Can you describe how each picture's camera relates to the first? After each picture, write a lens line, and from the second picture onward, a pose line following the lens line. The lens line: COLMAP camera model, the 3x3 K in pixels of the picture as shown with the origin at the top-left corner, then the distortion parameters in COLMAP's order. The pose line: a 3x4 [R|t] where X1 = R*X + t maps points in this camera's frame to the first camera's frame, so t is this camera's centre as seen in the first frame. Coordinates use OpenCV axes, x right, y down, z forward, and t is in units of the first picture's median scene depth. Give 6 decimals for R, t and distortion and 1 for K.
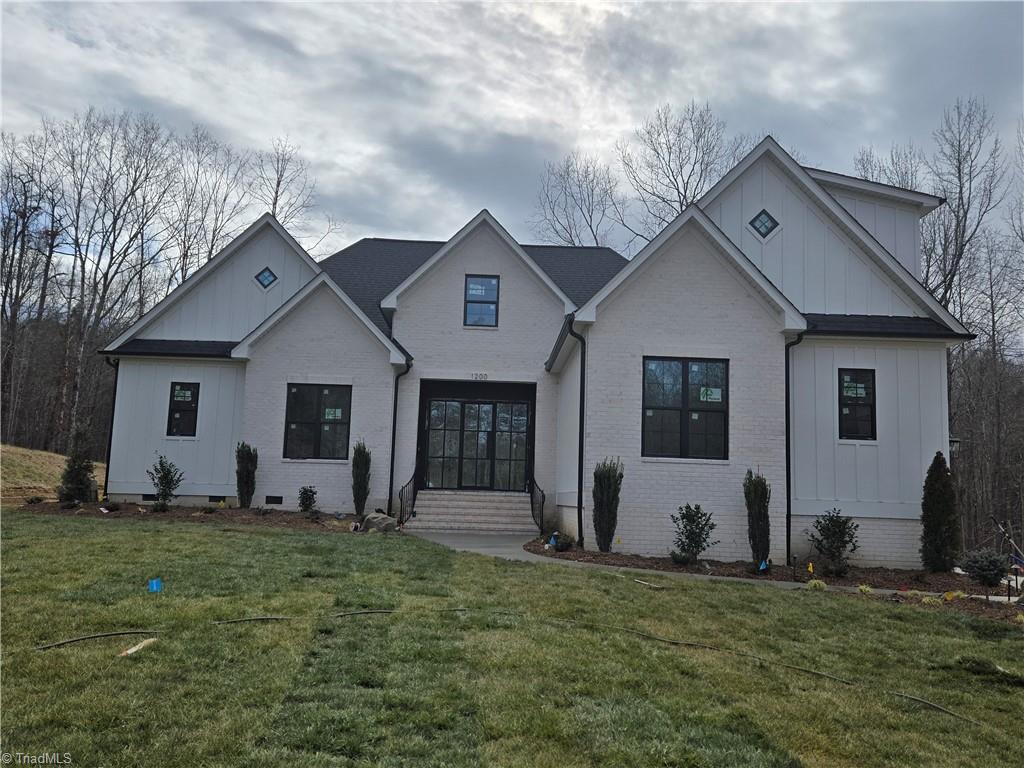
lens RADIAL K [[690.1, 0, 511.3], [0, 690.1, 387.7], [0, 0, 1]] dist [-0.001703, -0.000109]
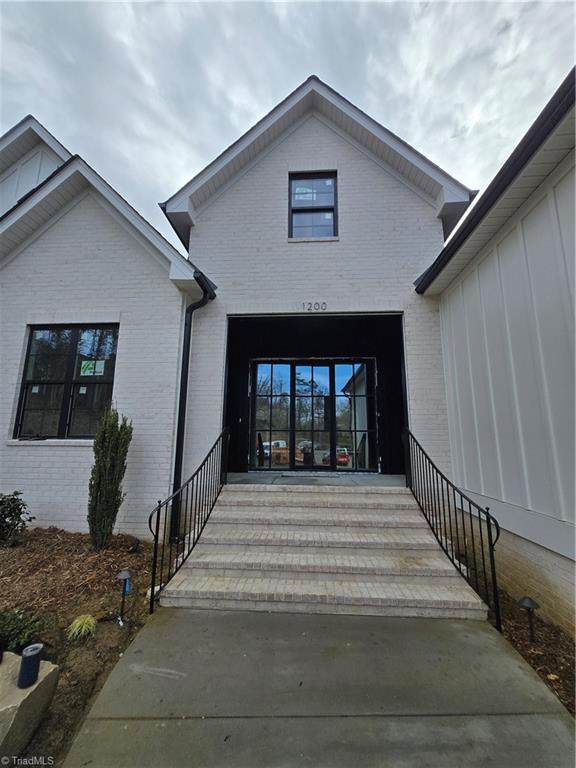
lens RADIAL K [[304.6, 0, 291.3], [0, 304.6, 381.8], [0, 0, 1]] dist [0.001094, 0.000037]
pose [[0.995274, -0.039484, -0.088721, -0.045009], [0.033569, 0.997175, -0.067197, 0.073962], [0.091123, 0.063901, 0.993787, 0.711466]]
